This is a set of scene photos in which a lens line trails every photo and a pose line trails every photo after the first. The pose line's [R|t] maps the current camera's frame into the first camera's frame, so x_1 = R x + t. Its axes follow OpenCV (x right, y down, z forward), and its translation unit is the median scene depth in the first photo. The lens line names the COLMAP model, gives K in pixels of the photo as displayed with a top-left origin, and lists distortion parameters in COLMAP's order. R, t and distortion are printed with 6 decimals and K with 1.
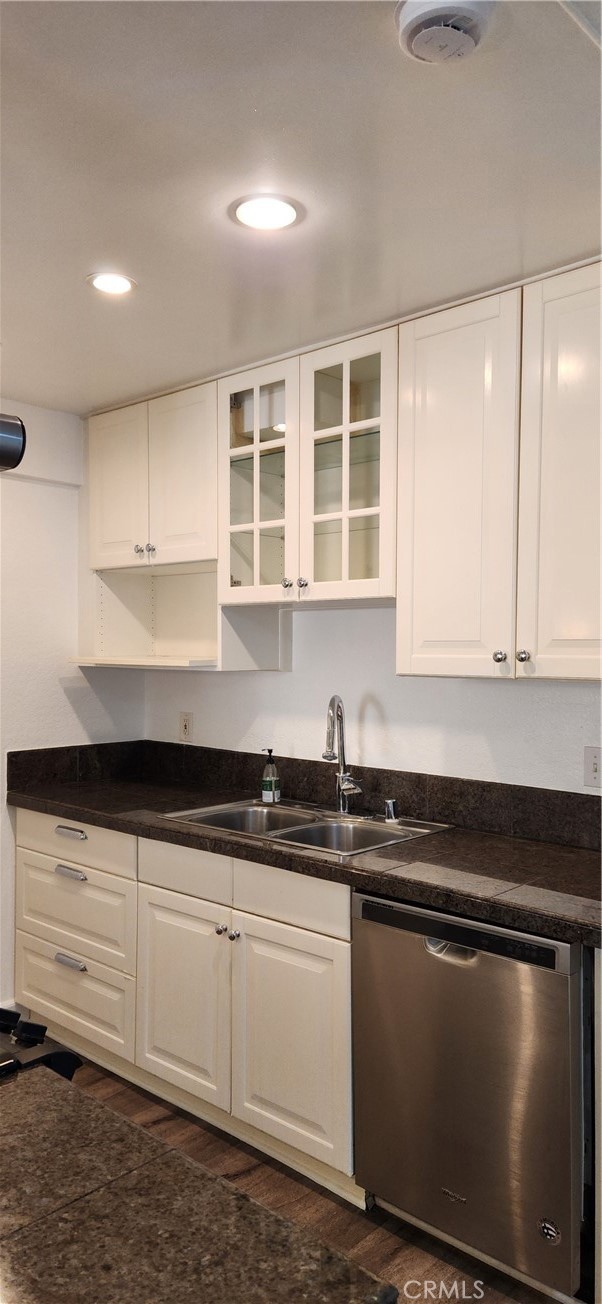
lens RADIAL K [[886.2, 0, 324.0], [0, 886.2, 668.0], [0, 0, 1]] dist [0.051235, -0.010891]
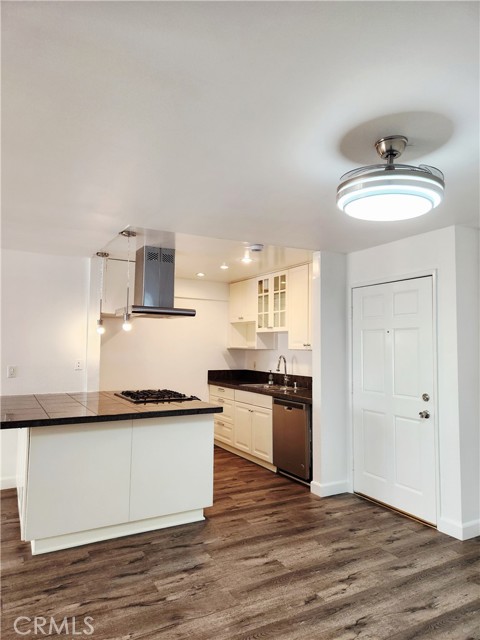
lens RADIAL K [[431.8, 0, 249.3], [0, 431.8, 316.5], [0, 0, 1]] dist [0.046149, -0.038182]
pose [[0.952280, -0.013755, -0.304917, 0.459813], [-0.015656, 0.995468, -0.093799, 0.040936], [0.304825, 0.094097, 0.947749, -0.878784]]
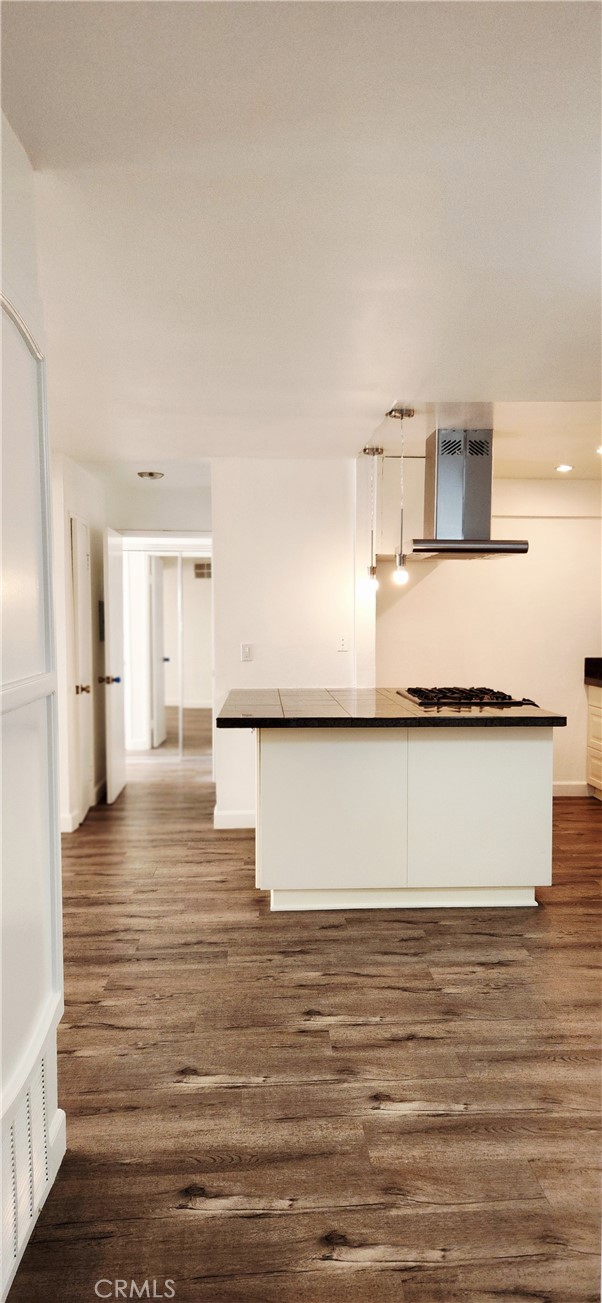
lens RADIAL K [[885.5, 0, 319.3], [0, 885.5, 665.5], [0, 0, 1]] dist [0.051235, -0.010891]
pose [[0.723531, 0.034522, -0.689428, 0.684141], [-0.014239, 0.999283, 0.035094, 0.059196], [0.690145, -0.015575, 0.723503, -0.987975]]
